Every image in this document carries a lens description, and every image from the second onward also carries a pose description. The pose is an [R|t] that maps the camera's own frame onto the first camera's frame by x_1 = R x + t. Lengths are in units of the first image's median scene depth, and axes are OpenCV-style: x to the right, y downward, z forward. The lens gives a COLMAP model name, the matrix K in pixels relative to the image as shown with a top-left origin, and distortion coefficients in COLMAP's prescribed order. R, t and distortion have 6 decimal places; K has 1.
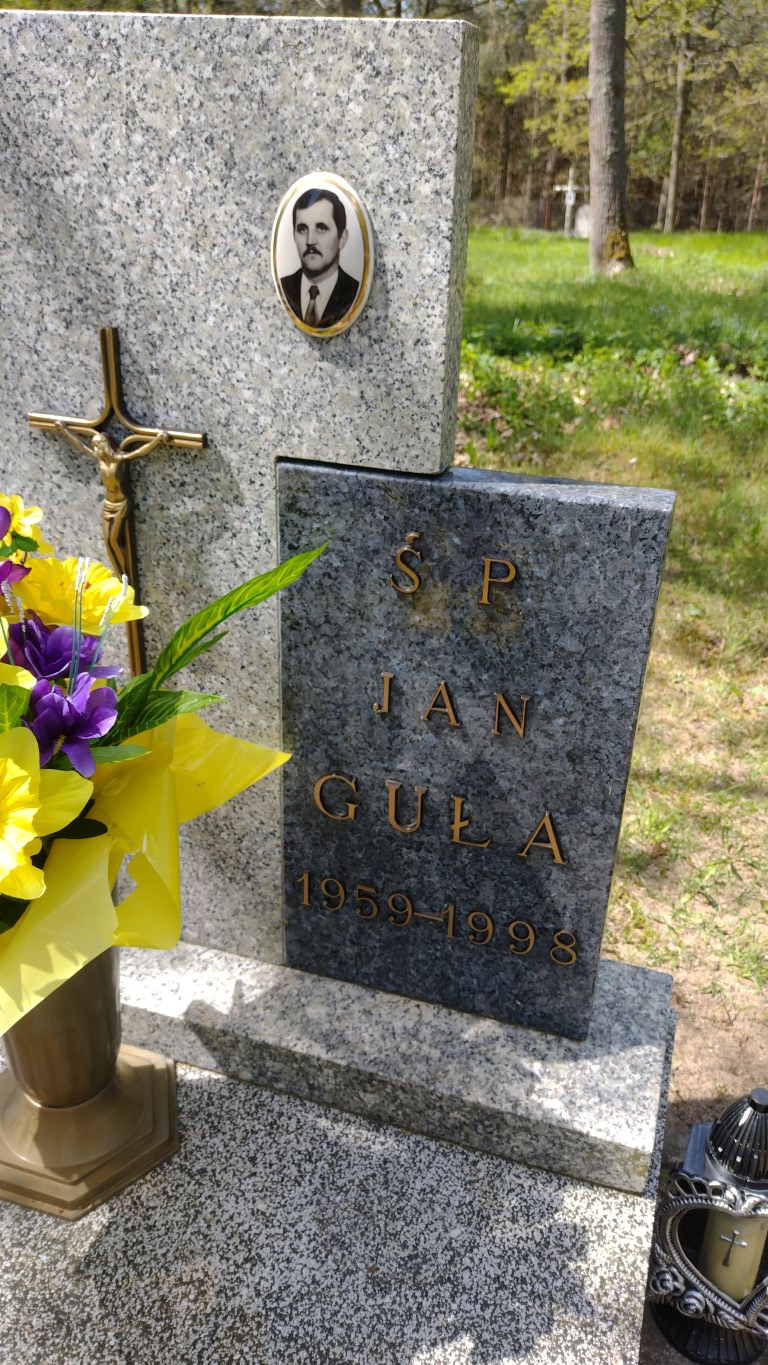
lens RADIAL K [[1058.1, 0, 383.6], [0, 1058.1, 690.4], [0, 0, 1]] dist [0.002187, -0.001343]
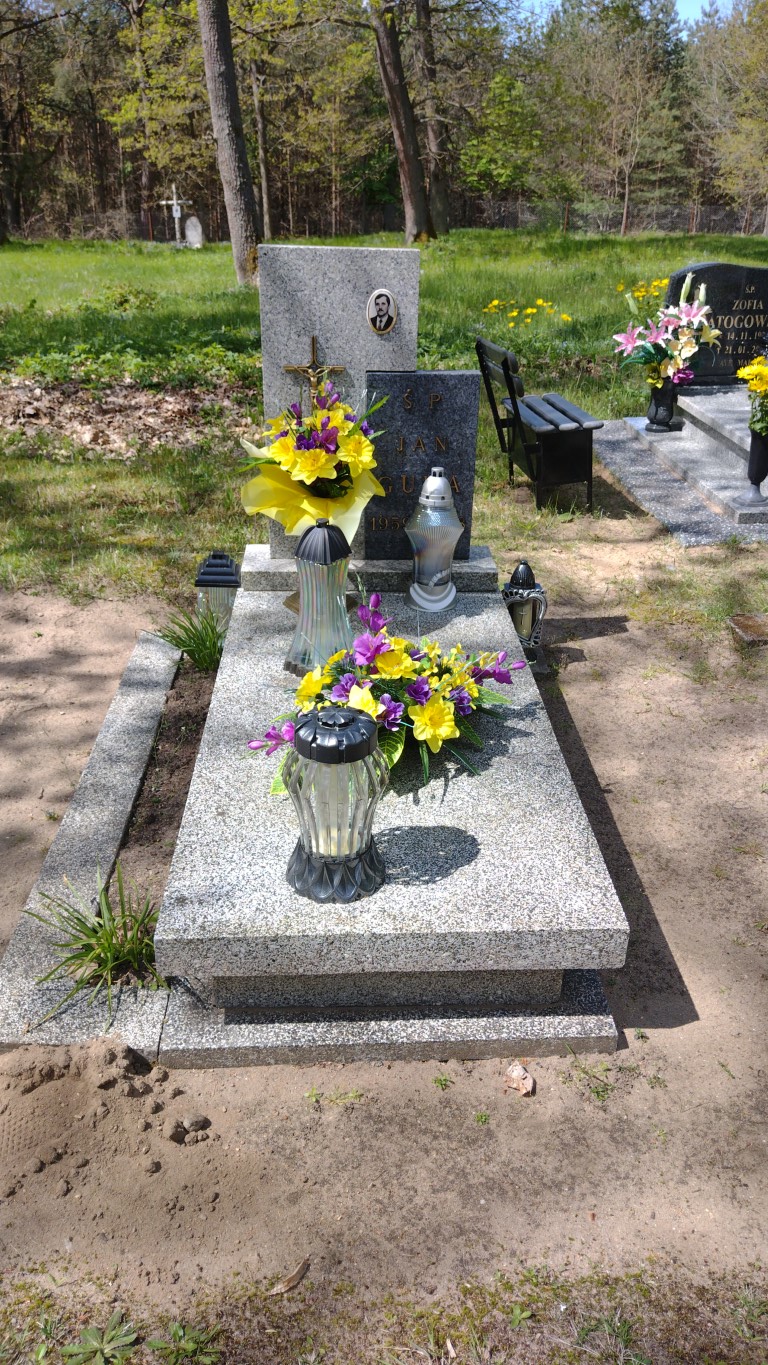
lens RADIAL K [[1058.1, 0, 381.3], [0, 1058.1, 676.0], [0, 0, 1]] dist [0.002187, -0.001343]
pose [[0.937278, -0.170643, 0.303959, -0.099974], [0.175123, 0.984465, 0.012675, 0.056035], [-0.301399, 0.041350, 0.952601, -0.174177]]
